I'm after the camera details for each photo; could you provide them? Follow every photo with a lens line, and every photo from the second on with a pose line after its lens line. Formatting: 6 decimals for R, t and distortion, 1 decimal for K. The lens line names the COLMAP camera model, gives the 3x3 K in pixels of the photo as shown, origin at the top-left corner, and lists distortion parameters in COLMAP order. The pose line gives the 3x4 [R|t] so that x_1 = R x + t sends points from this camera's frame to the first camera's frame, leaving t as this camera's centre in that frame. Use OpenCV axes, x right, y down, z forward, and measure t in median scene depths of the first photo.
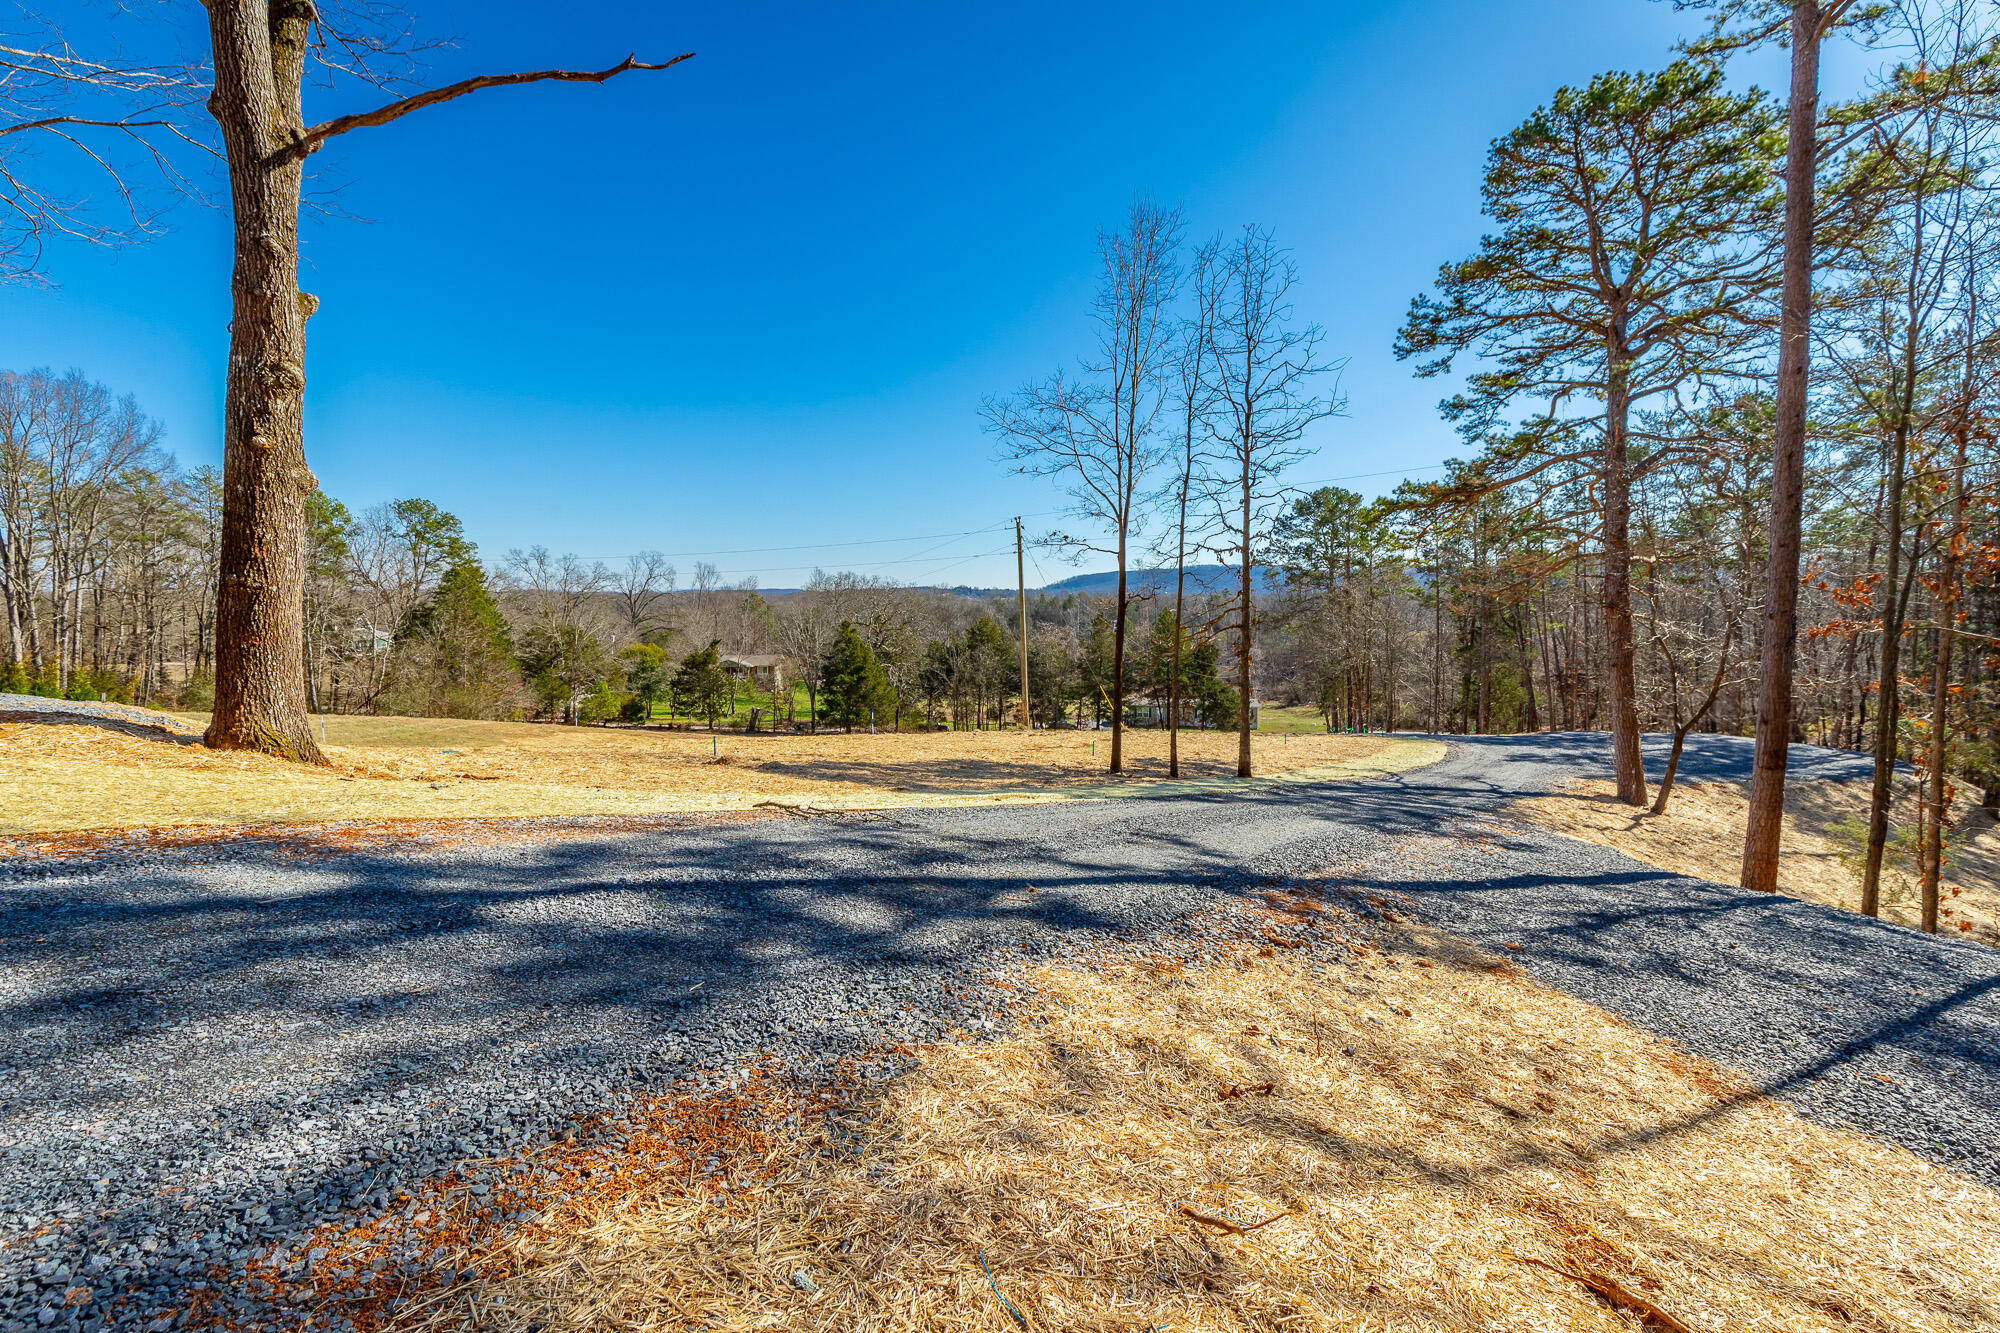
lens RADIAL K [[905.4, 0, 1000.0], [0, 905.4, 666.5], [0, 0, 1]] dist [-0.002717, -0.000533]
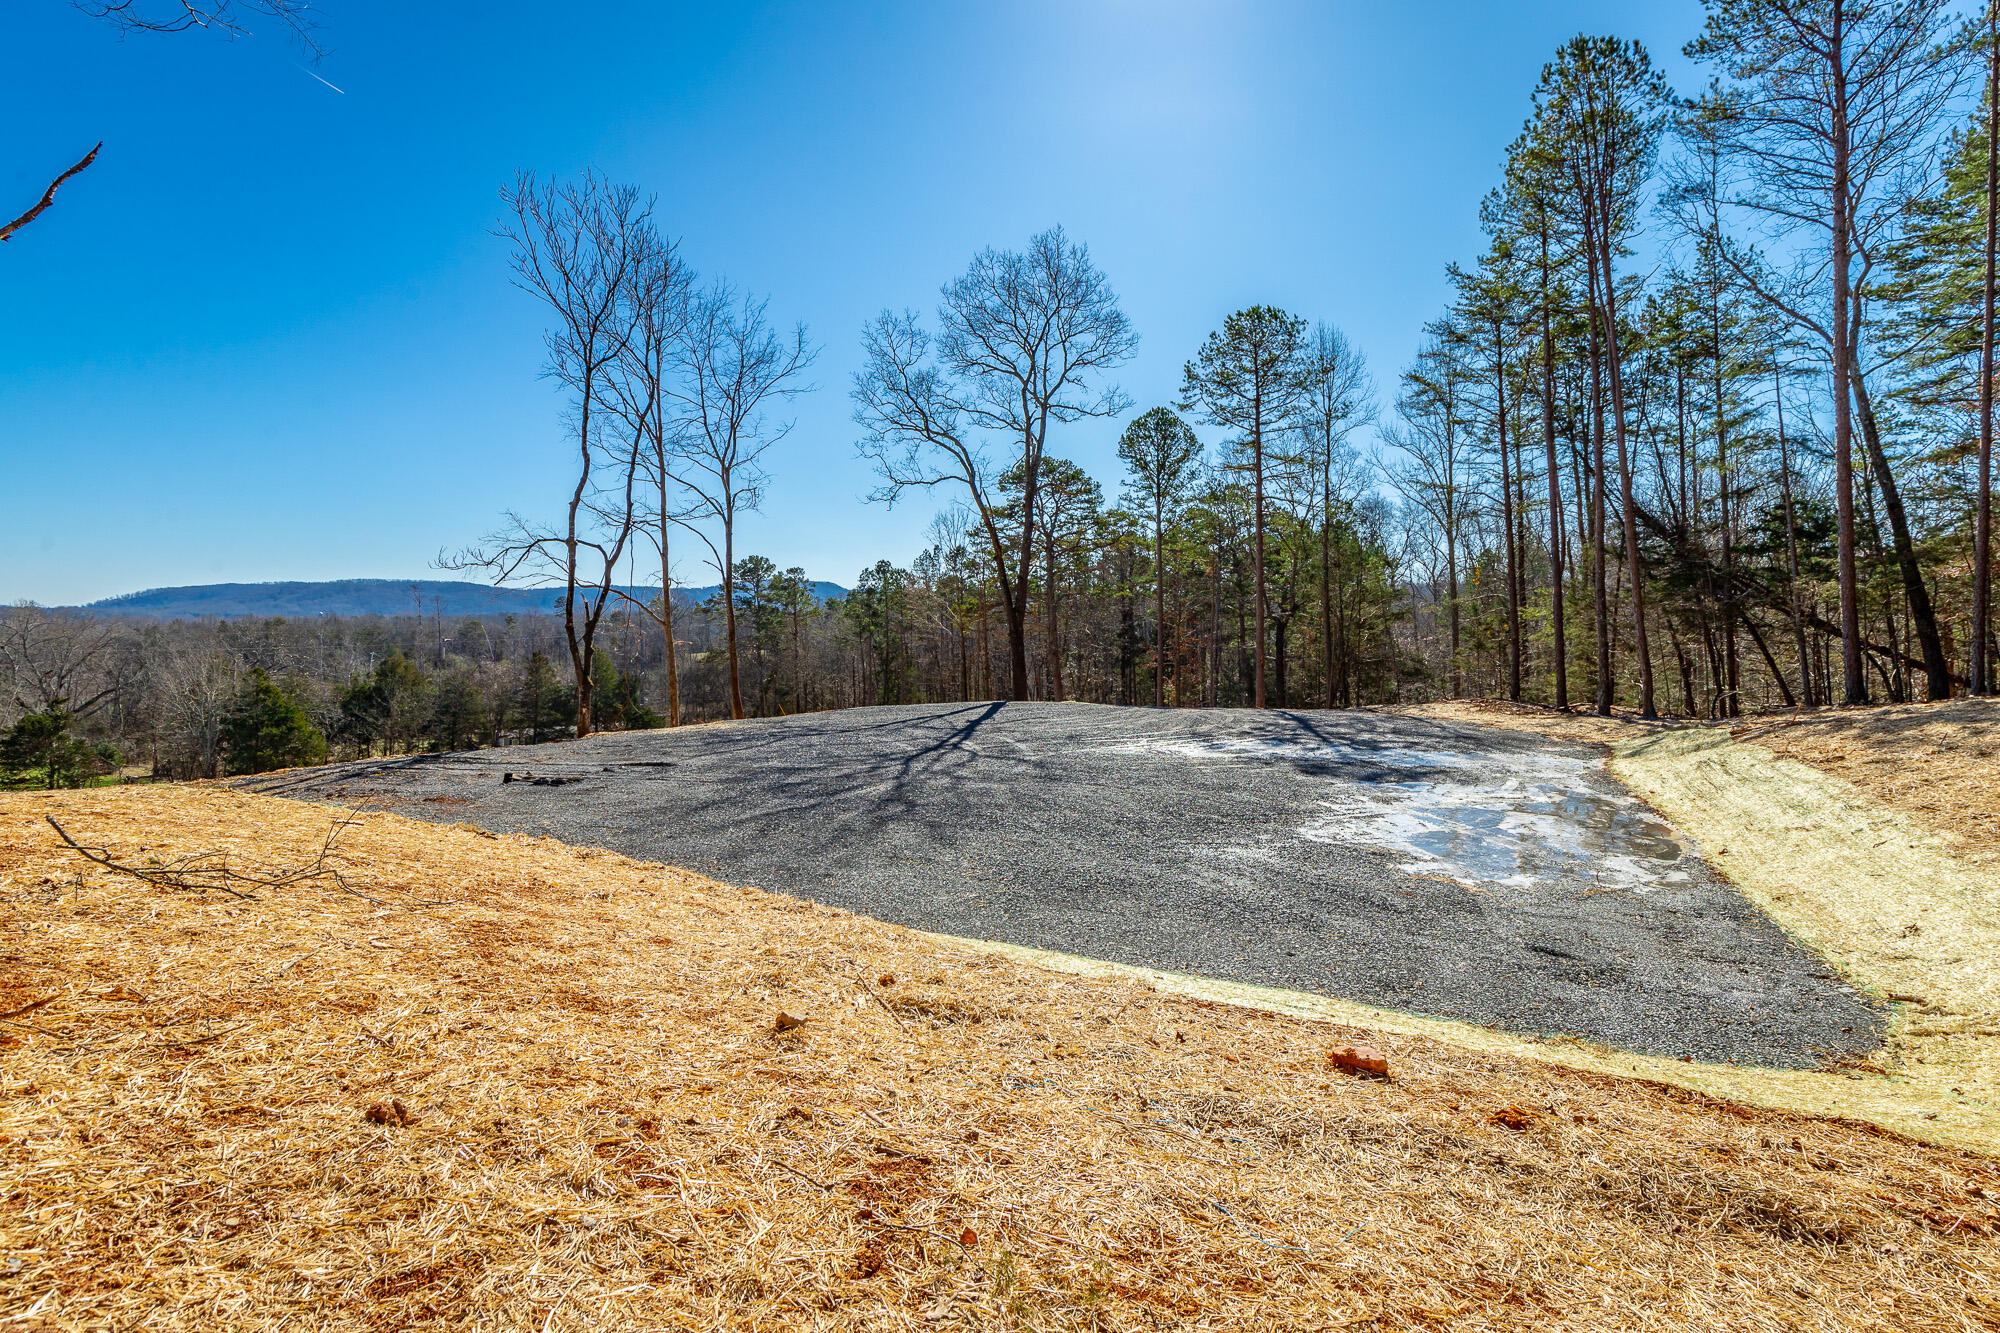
lens RADIAL K [[908.2, 0, 1015.9], [0, 908.2, 633.9], [0, 0, 1]] dist [0.002380, 0.000045]
pose [[0.663633, -0.015888, 0.747890, -0.386379], [0.058338, 0.997829, -0.030567, -0.013687], [-0.745780, 0.063916, 0.663119, -0.194443]]
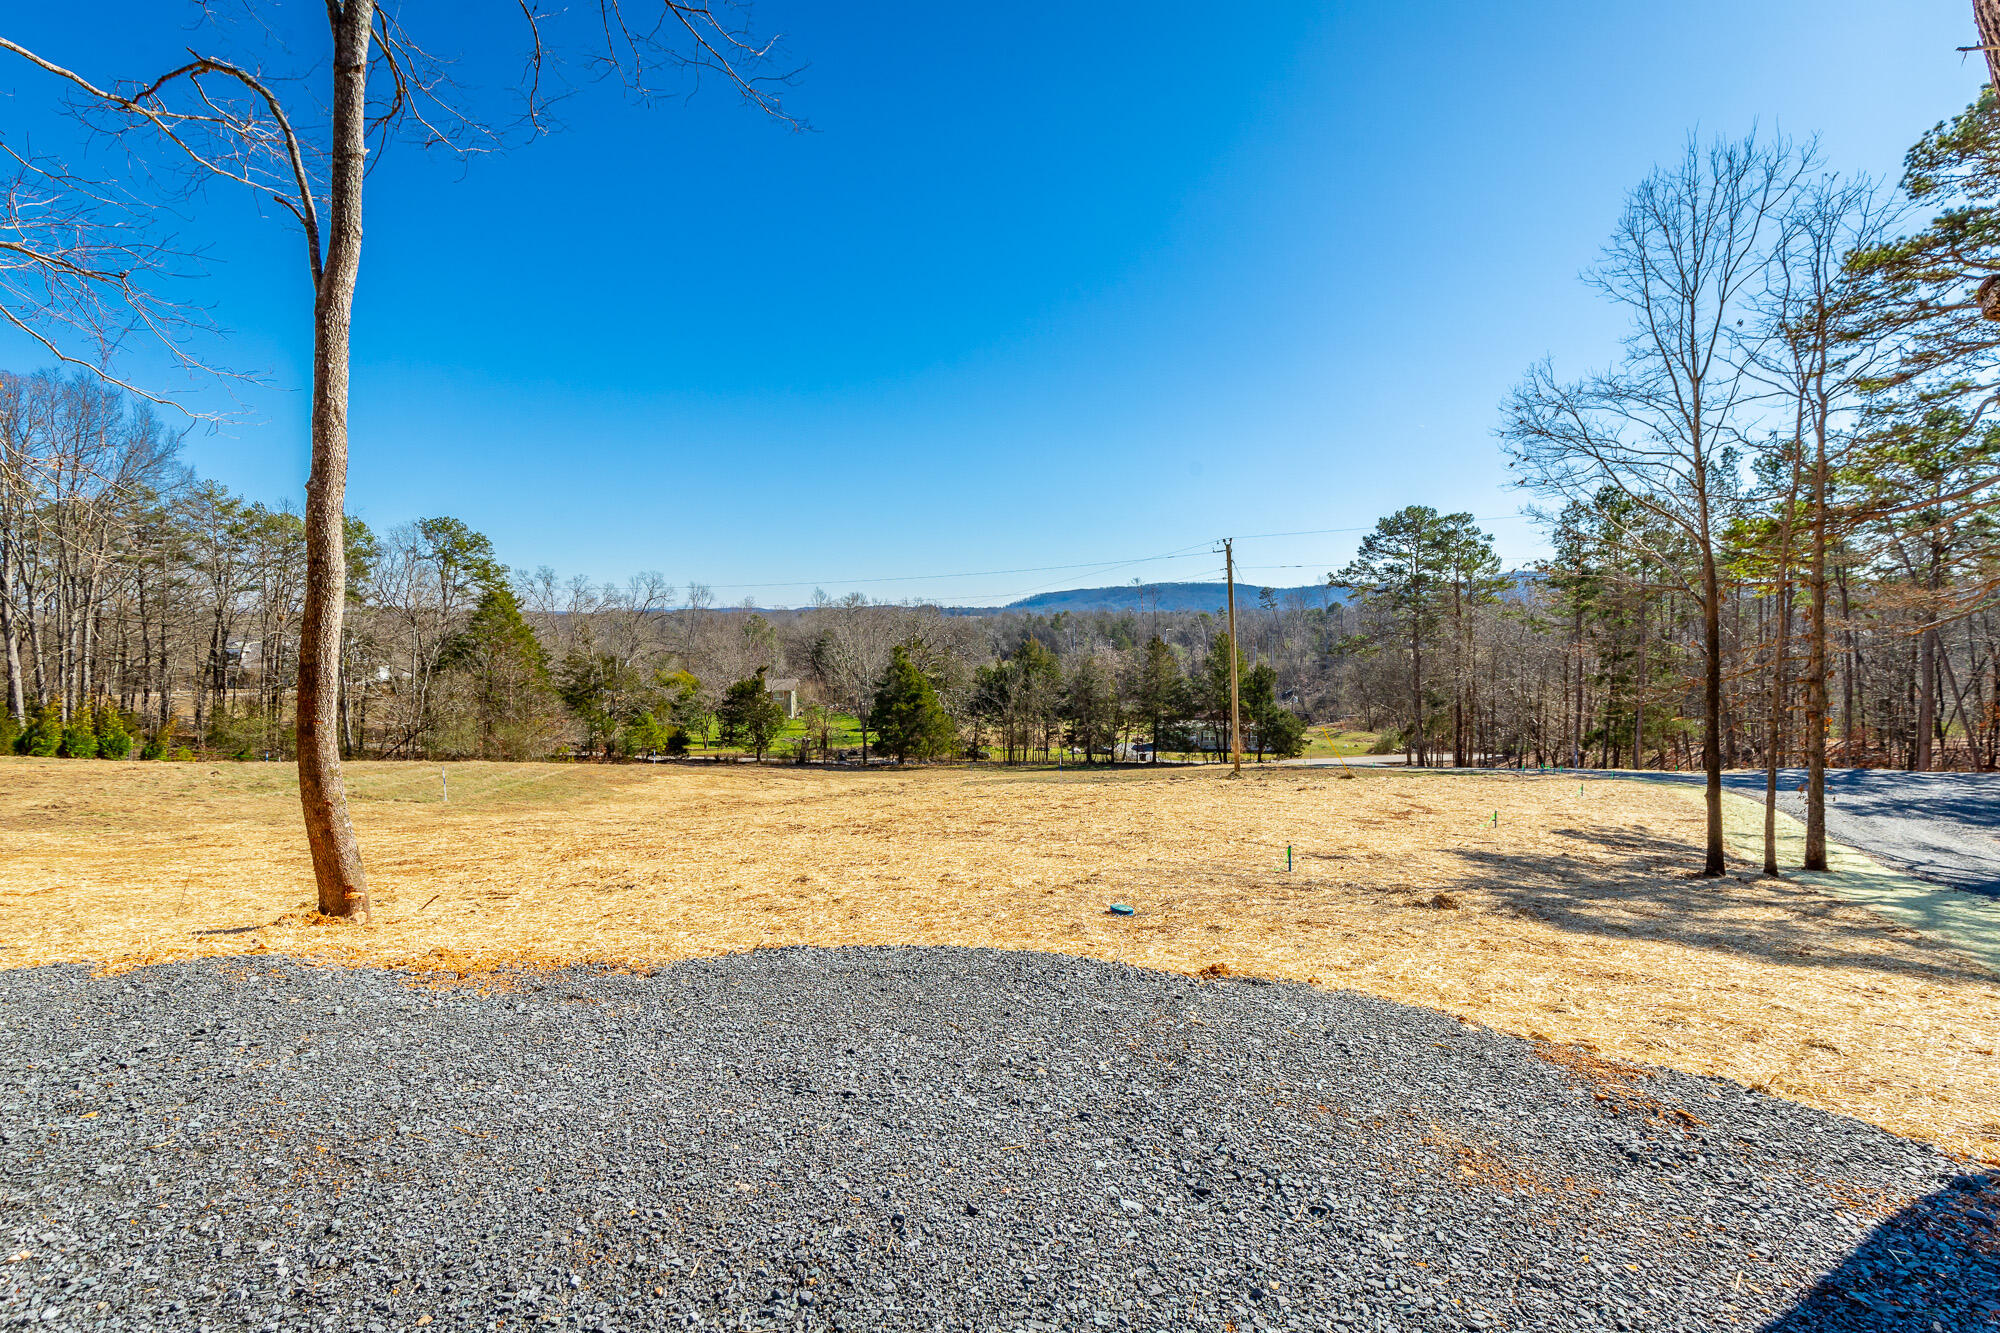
lens RADIAL K [[901.7, 0, 1008.3], [0, 901.7, 662.4], [0, 0, 1]] dist [0.007388, -0.000704]
pose [[0.998727, -0.006854, 0.049971, -0.114697], [0.007992, 0.999713, -0.022603, -0.011931], [-0.049802, 0.022973, 0.998495, 0.052055]]
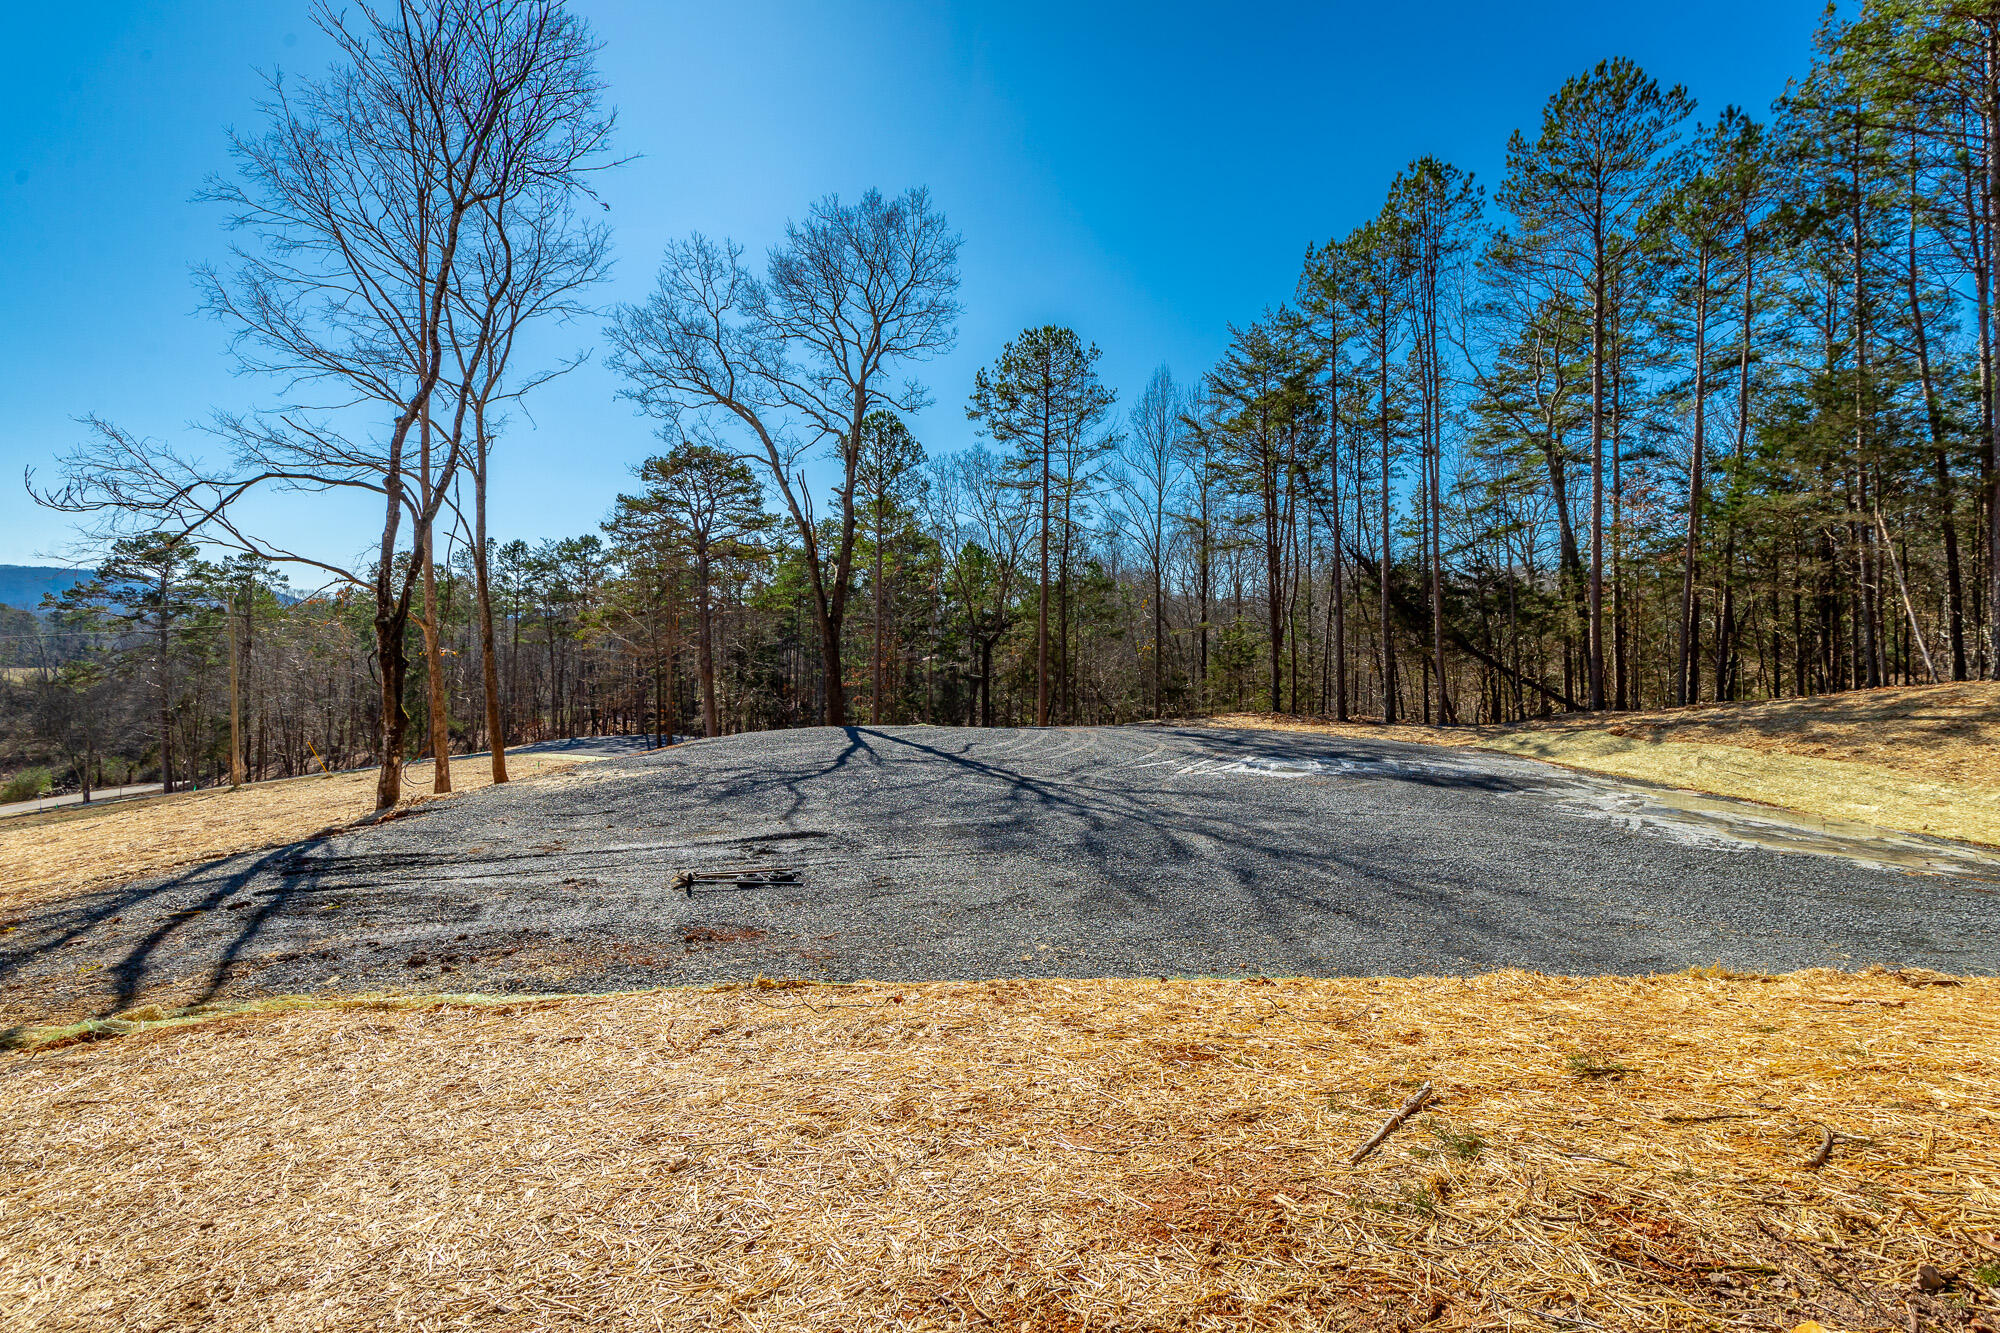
lens RADIAL K [[901.7, 0, 1008.3], [0, 901.7, 662.4], [0, 0, 1]] dist [0.007388, -0.000704]
pose [[0.169689, -0.015951, 0.985369, -0.415615], [0.050298, 0.998706, 0.007505, -0.019631], [-0.984213, 0.048288, 0.170272, -0.046634]]
